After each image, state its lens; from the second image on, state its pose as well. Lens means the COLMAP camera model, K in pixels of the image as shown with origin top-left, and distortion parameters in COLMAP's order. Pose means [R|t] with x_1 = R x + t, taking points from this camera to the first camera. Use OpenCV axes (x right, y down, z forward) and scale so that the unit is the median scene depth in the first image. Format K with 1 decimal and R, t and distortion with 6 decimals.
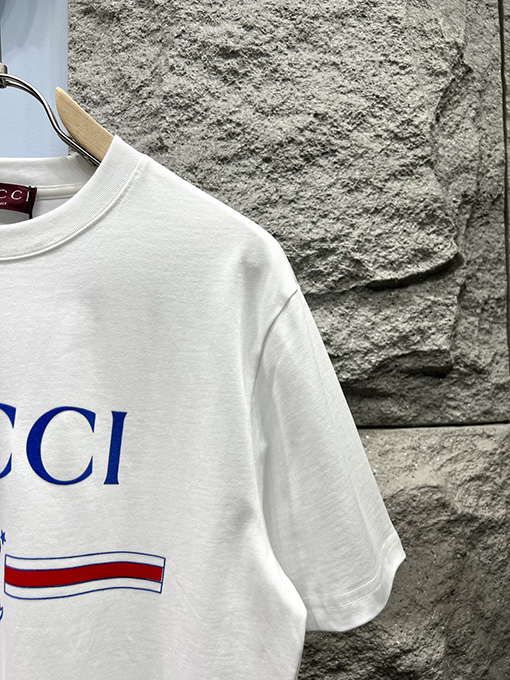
lens RADIAL K [[512.5, 0, 255.0], [0, 512.5, 340.0], [0, 0, 1]] dist [0.006845, -0.008468]
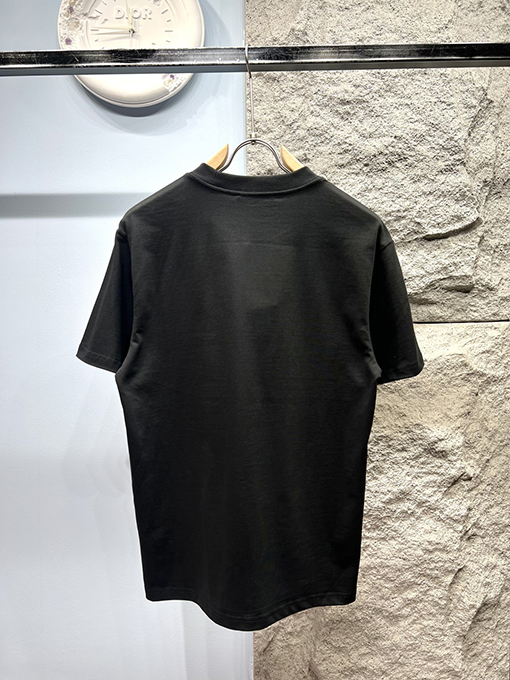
lens RADIAL K [[512.5, 0, 255.0], [0, 512.5, 340.0], [0, 0, 1]] dist [0.006845, -0.008468]
pose [[0.996939, 0.002057, -0.078162, -0.212180], [0.004861, 0.996089, 0.088217, 0.082715], [0.078038, -0.088327, 0.993030, -0.792265]]
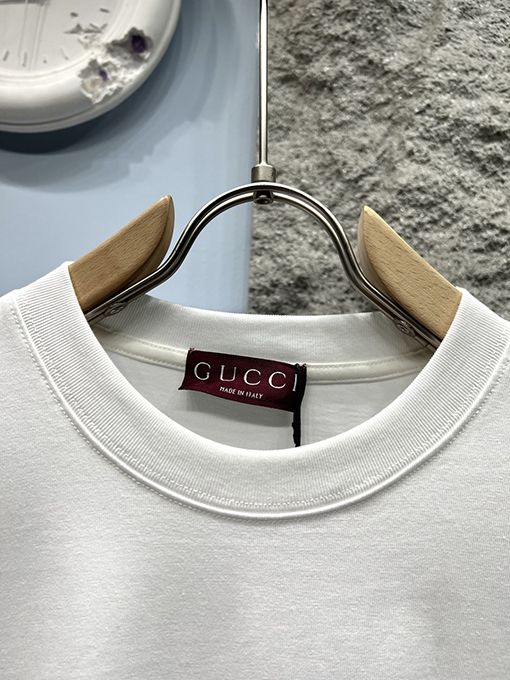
lens RADIAL K [[529.7, 0, 255.0], [0, 529.7, 340.0], [0, 0, 1]] dist [0.010542, -0.032114]
pose [[0.992825, 0.051711, -0.107818, -0.279848], [-0.062395, 0.993209, -0.098198, -0.174845], [0.102008, 0.104221, 0.989309, 0.254161]]
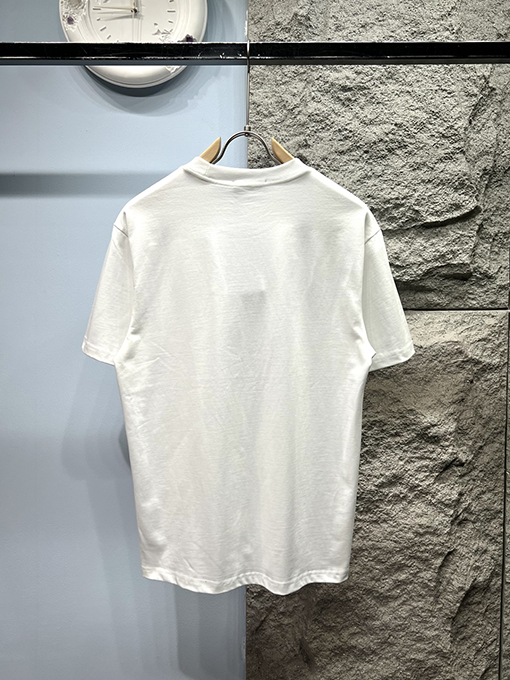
lens RADIAL K [[594.7, 0, 255.0], [0, 594.7, 340.0], [0, 0, 1]] dist [0.007448, -0.007849]
pose [[0.996718, 0.021545, -0.078031, -0.179636], [-0.012386, 0.993171, 0.116006, 0.053601], [0.079997, -0.114659, 0.990179, -1.091368]]
